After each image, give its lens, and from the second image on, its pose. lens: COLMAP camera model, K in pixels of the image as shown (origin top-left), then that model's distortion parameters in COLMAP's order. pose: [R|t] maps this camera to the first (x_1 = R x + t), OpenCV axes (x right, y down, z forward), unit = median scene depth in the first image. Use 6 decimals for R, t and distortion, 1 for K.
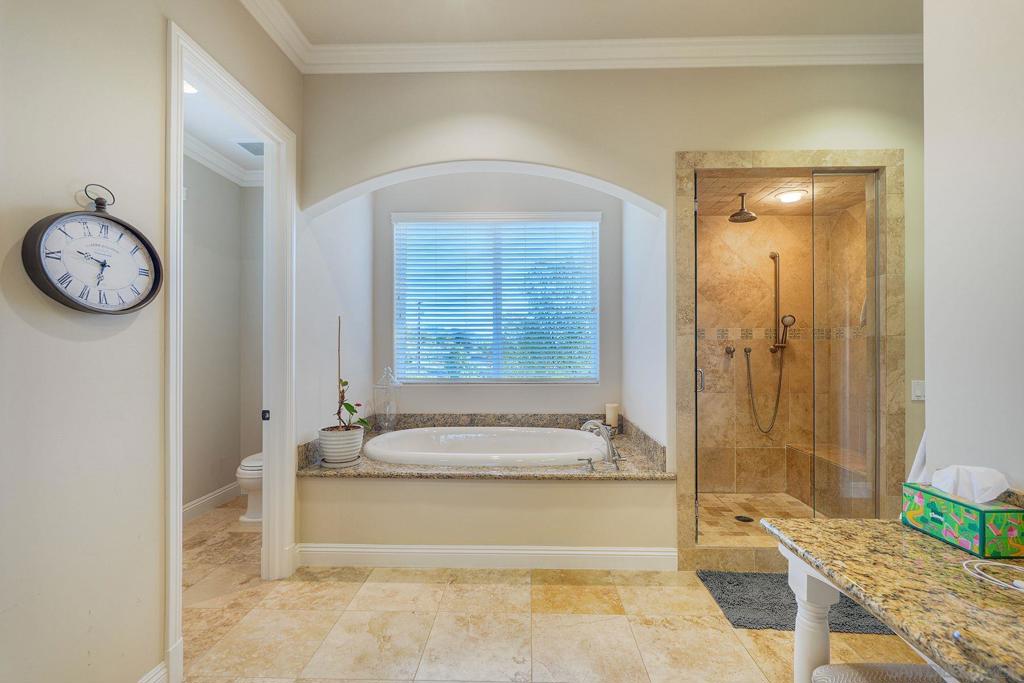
lens RADIAL K [[450.2, 0, 513.8], [0, 450.2, 342.7], [0, 0, 1]] dist [-0.001523, 0.000402]
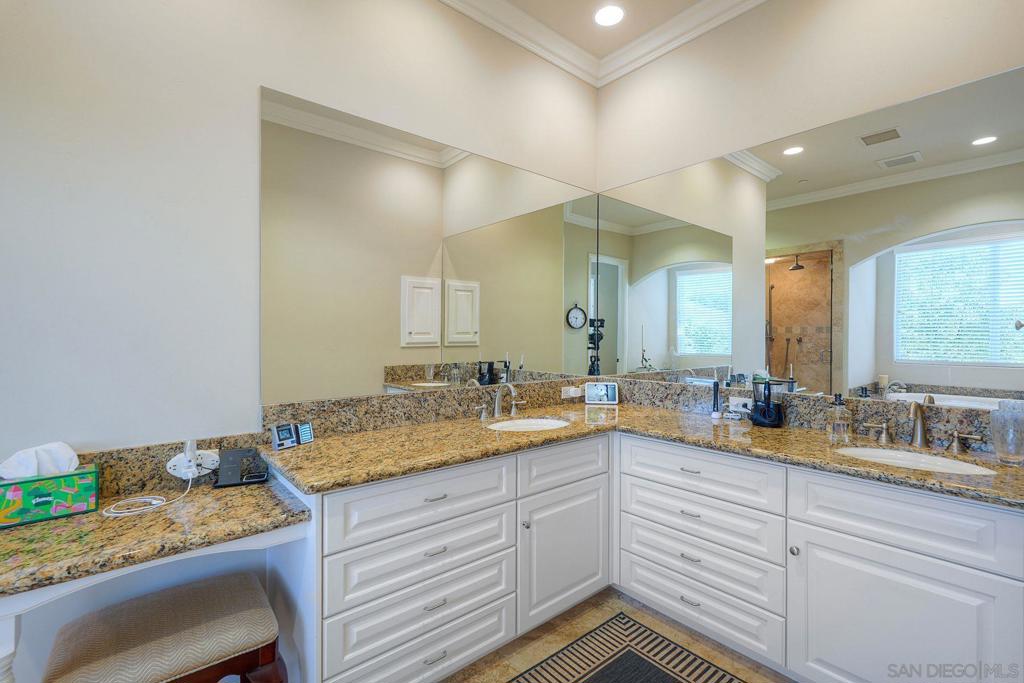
lens RADIAL K [[450.2, 0, 511.5], [0, 450.2, 340.6], [0, 0, 1]] dist [-0.001523, 0.000402]
pose [[-0.665533, -0.002985, 0.746363, -0.564379], [-0.003167, 0.999994, 0.001175, 0.021695], [-0.746362, -0.001582, -0.665538, 0.940022]]
